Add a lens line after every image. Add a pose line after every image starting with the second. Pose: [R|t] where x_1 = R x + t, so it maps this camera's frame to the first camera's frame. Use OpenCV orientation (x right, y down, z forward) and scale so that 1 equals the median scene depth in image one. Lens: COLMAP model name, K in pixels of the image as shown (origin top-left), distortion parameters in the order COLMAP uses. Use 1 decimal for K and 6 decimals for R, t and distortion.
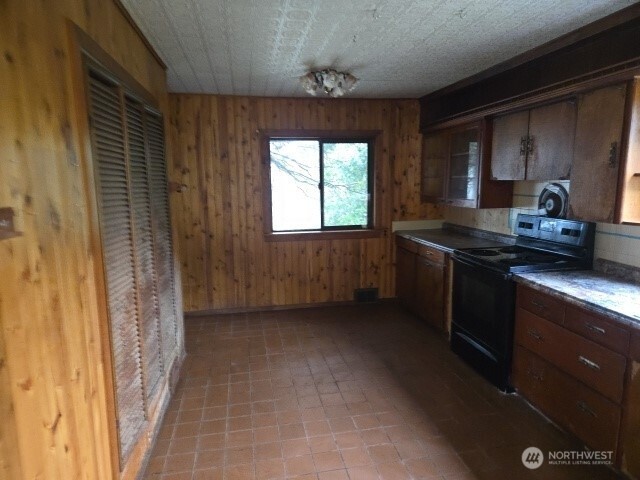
lens RADIAL K [[424.7, 0, 318.2], [0, 424.7, 244.4], [0, 0, 1]] dist [0.063121, -0.067258]
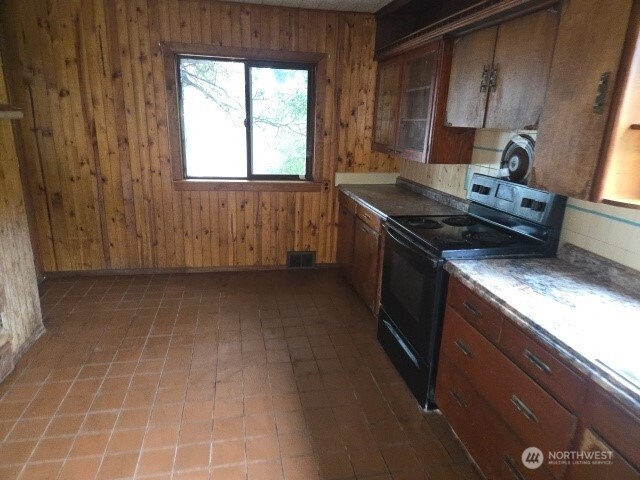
lens RADIAL K [[424.7, 0, 318.2], [0, 424.7, 244.4], [0, 0, 1]] dist [0.063121, -0.067258]
pose [[0.998604, 0.045157, 0.027386, 0.134531], [-0.048410, 0.989946, 0.132904, -0.026304], [-0.021109, -0.134044, 0.990751, 0.181624]]
